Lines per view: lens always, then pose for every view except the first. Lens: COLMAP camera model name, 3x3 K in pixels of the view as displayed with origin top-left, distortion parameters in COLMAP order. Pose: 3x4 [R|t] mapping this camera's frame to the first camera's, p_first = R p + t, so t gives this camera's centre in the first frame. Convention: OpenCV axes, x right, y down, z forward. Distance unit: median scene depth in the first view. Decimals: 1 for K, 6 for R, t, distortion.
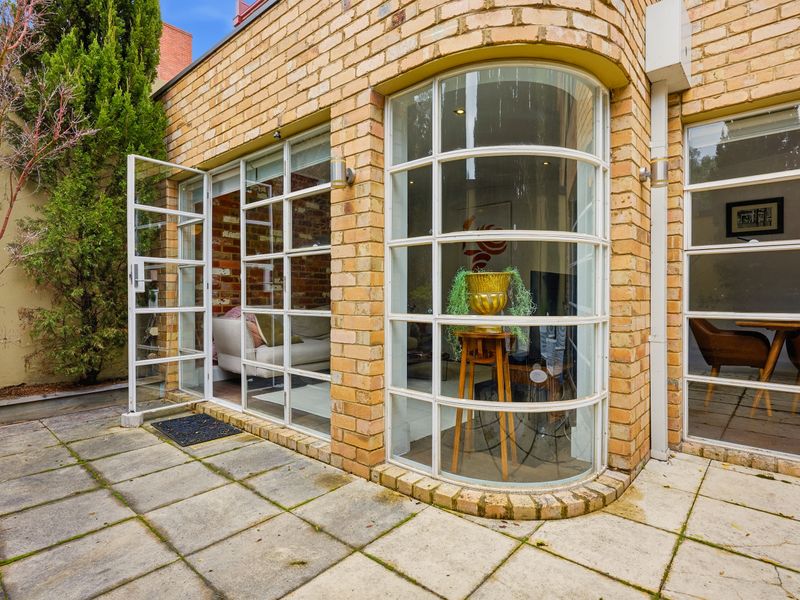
lens RADIAL K [[430.8, 0, 398.6], [0, 430.8, 296.9], [0, 0, 1]] dist [-0.000625, 0.002370]
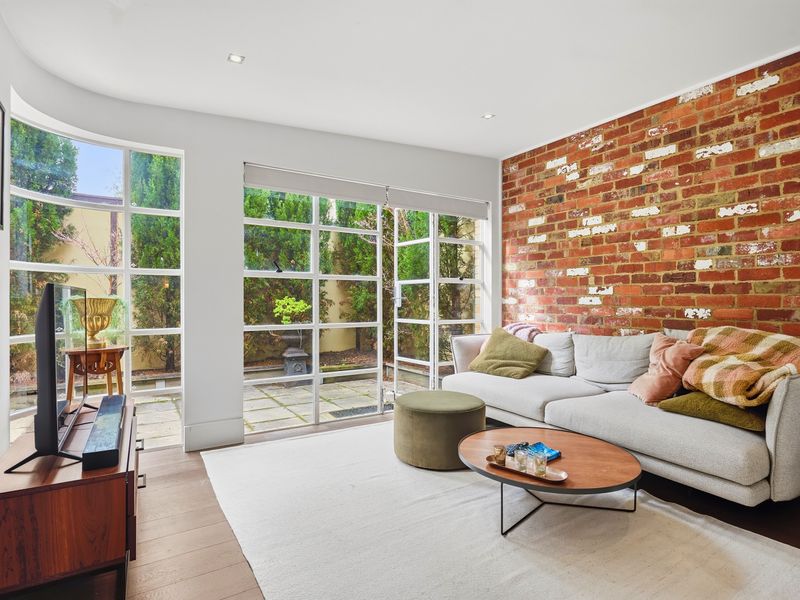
lens RADIAL K [[430.8, 0, 396.0], [0, 430.8, 295.1], [0, 0, 1]] dist [-0.000625, 0.002370]
pose [[-0.311021, -0.008386, -0.950366, 0.509645], [-0.001384, 0.999964, -0.008370, -0.026412], [0.950402, -0.001288, -0.311022, 1.008152]]
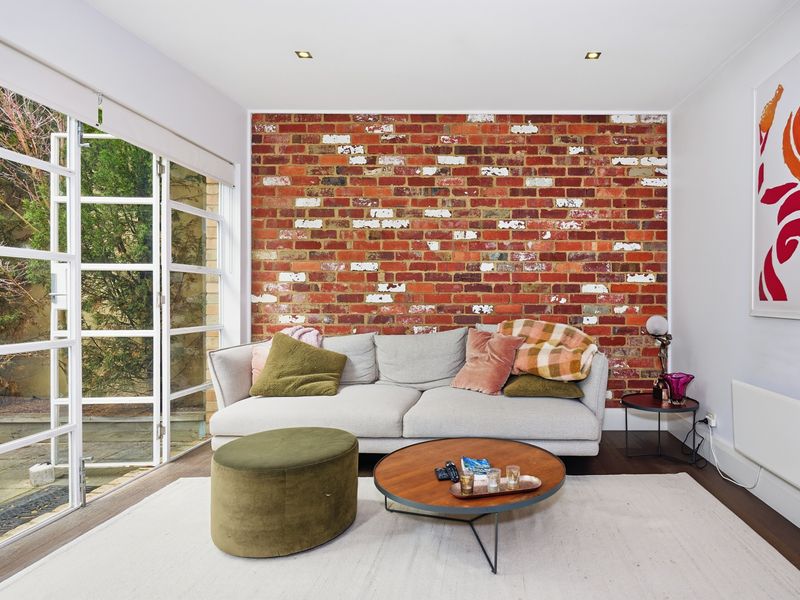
lens RADIAL K [[481.3, 0, 399.7], [0, 481.3, 293.3], [0, 0, 1]] dist [0.001545, 0.002021]
pose [[0.640917, -0.004258, -0.767599, 0.312007], [-0.003876, 0.999954, -0.008784, -0.024856], [0.767601, 0.008605, 0.640871, 0.617141]]
